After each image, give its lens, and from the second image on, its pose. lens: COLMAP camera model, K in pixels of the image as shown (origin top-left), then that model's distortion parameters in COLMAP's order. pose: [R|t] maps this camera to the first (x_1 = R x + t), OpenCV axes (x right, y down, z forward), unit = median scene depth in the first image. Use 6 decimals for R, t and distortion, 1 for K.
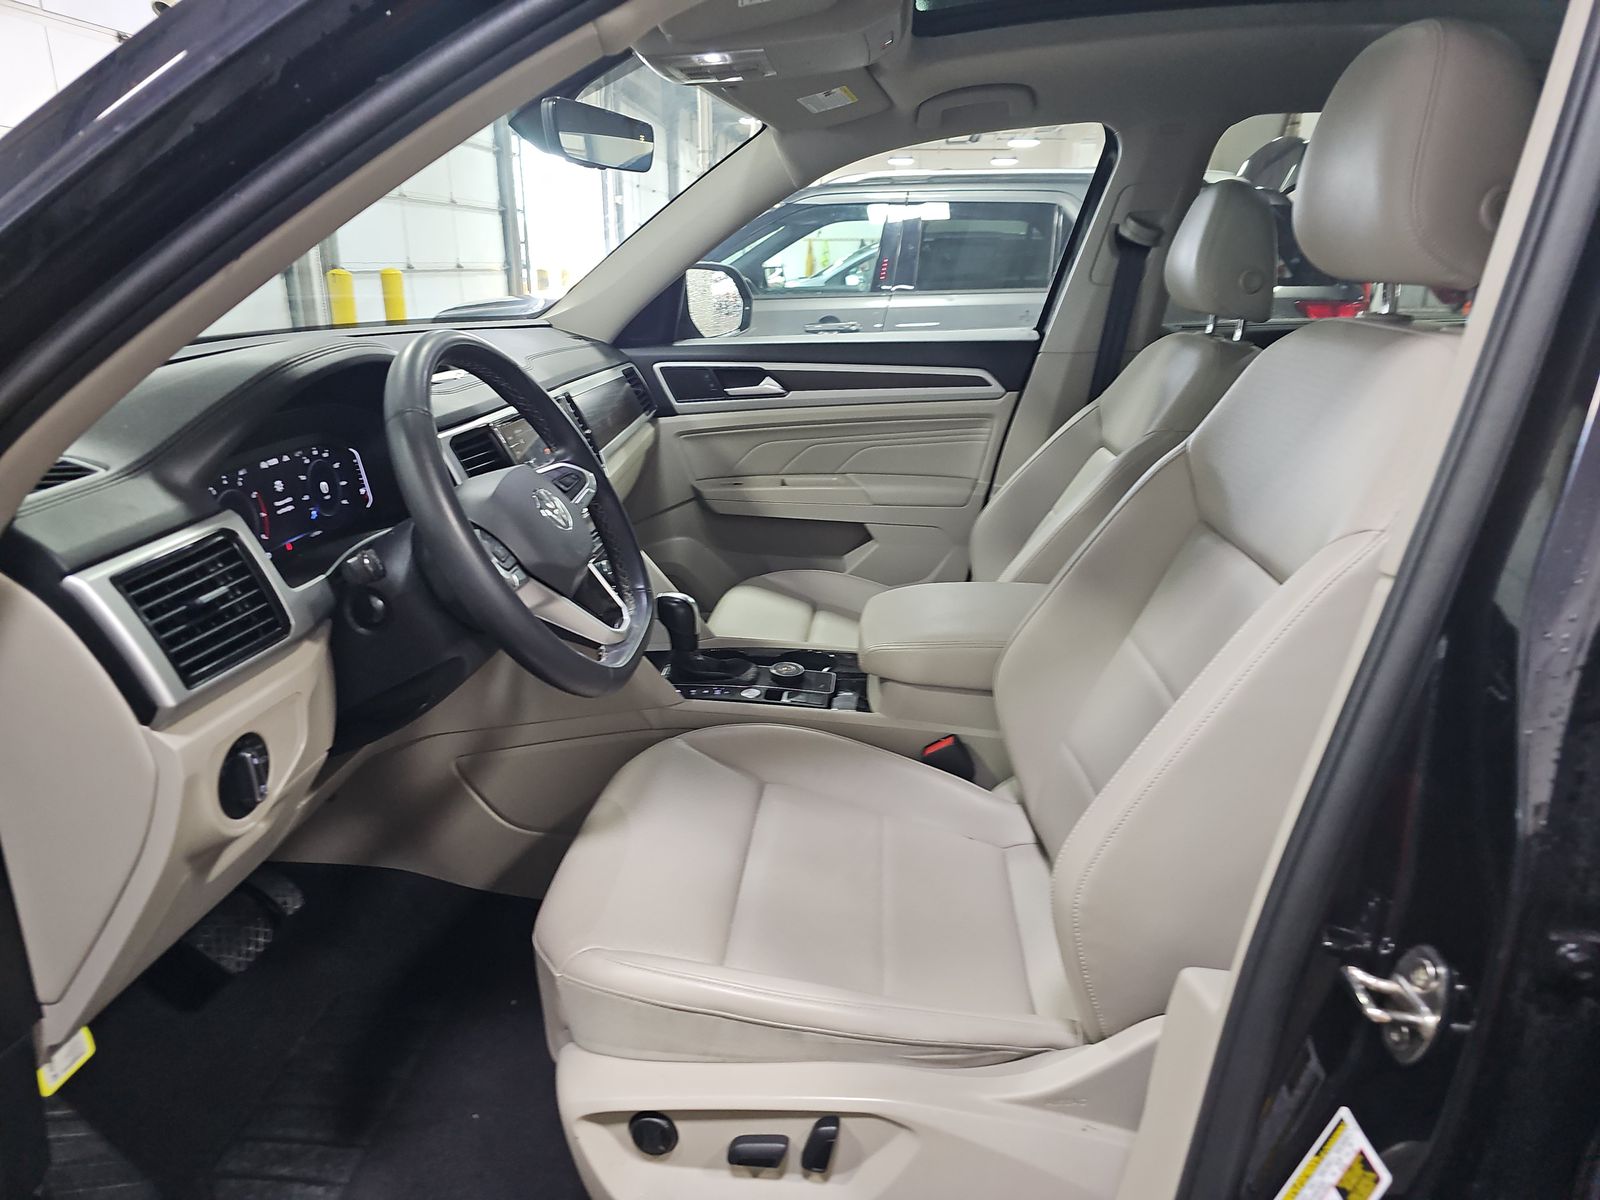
lens RADIAL K [[1072.0, 0, 795.3], [0, 1072.0, 598.9], [0, 0, 1]] dist [0.028450, 0.006924]
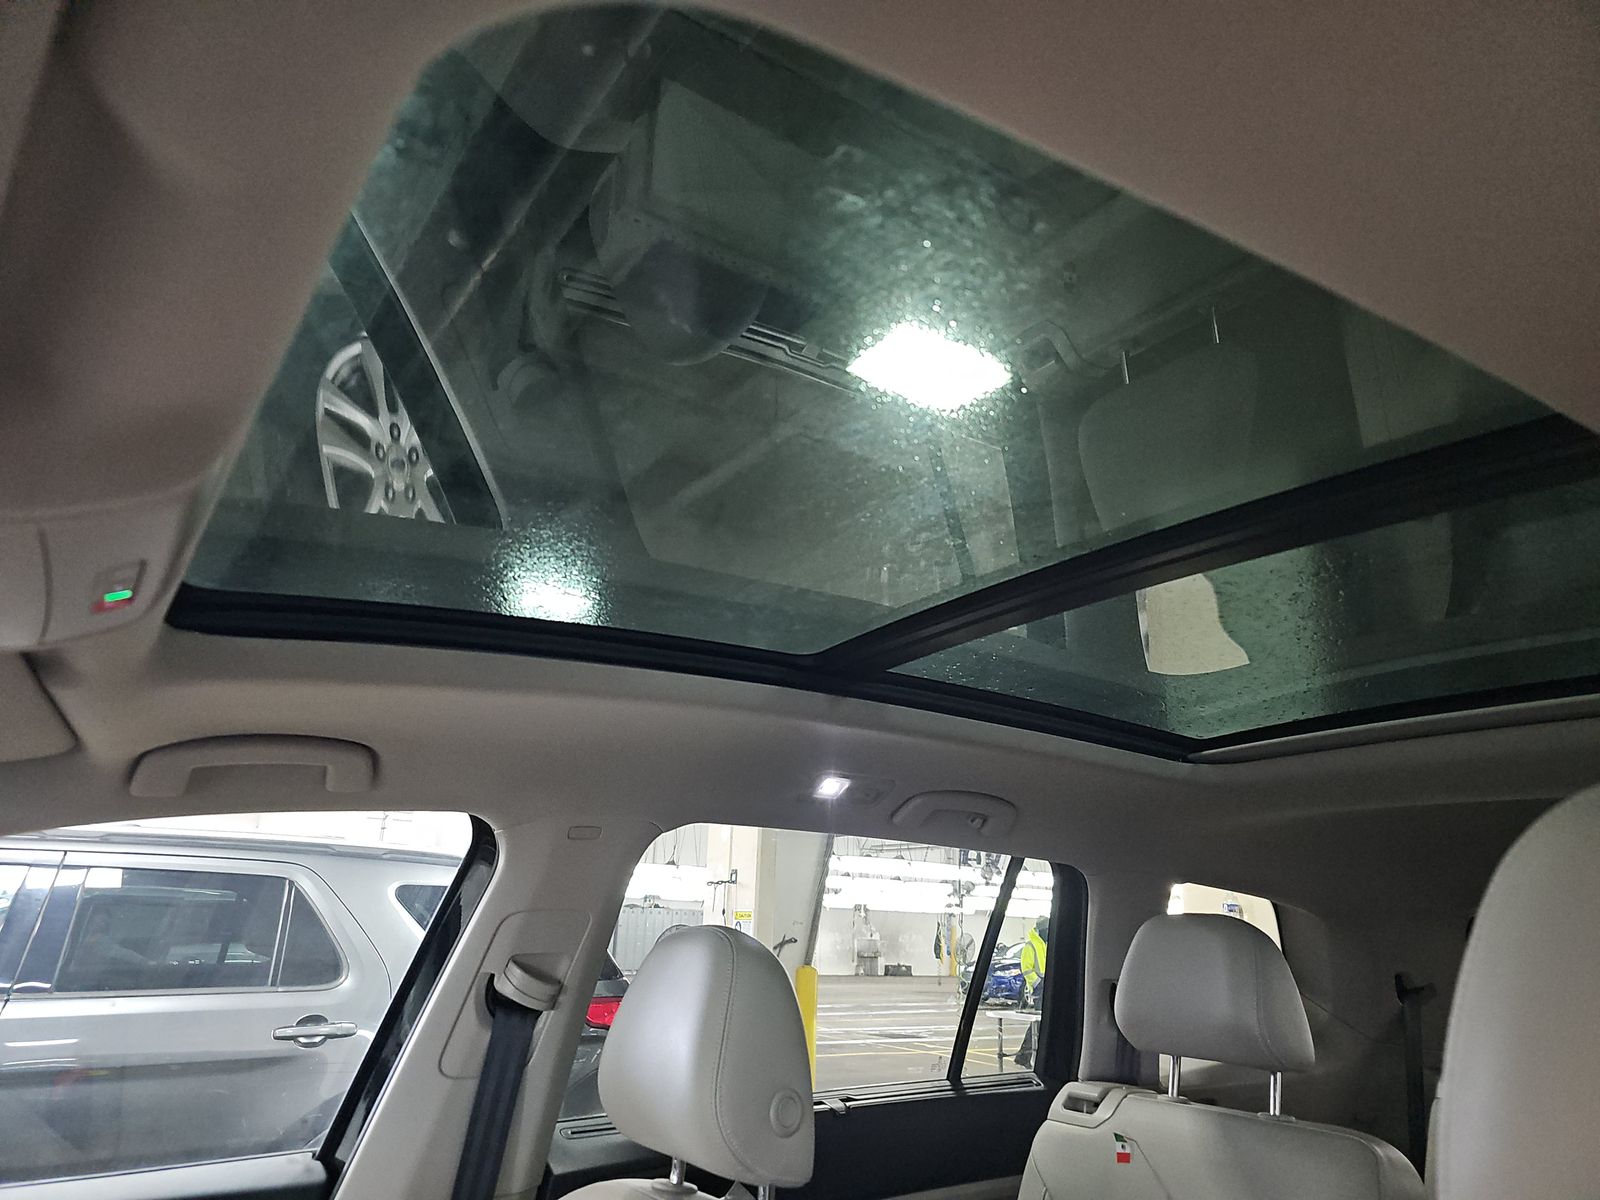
lens RADIAL K [[1072.0, 0, 796.2], [0, 1072.0, 606.6], [0, 0, 1]] dist [0.028450, 0.006924]
pose [[0.774221, 0.198128, 0.601105, 0.029895], [0.167011, 0.852124, -0.495975, -0.195833], [-0.610482, 0.484386, 0.626643, 0.424464]]
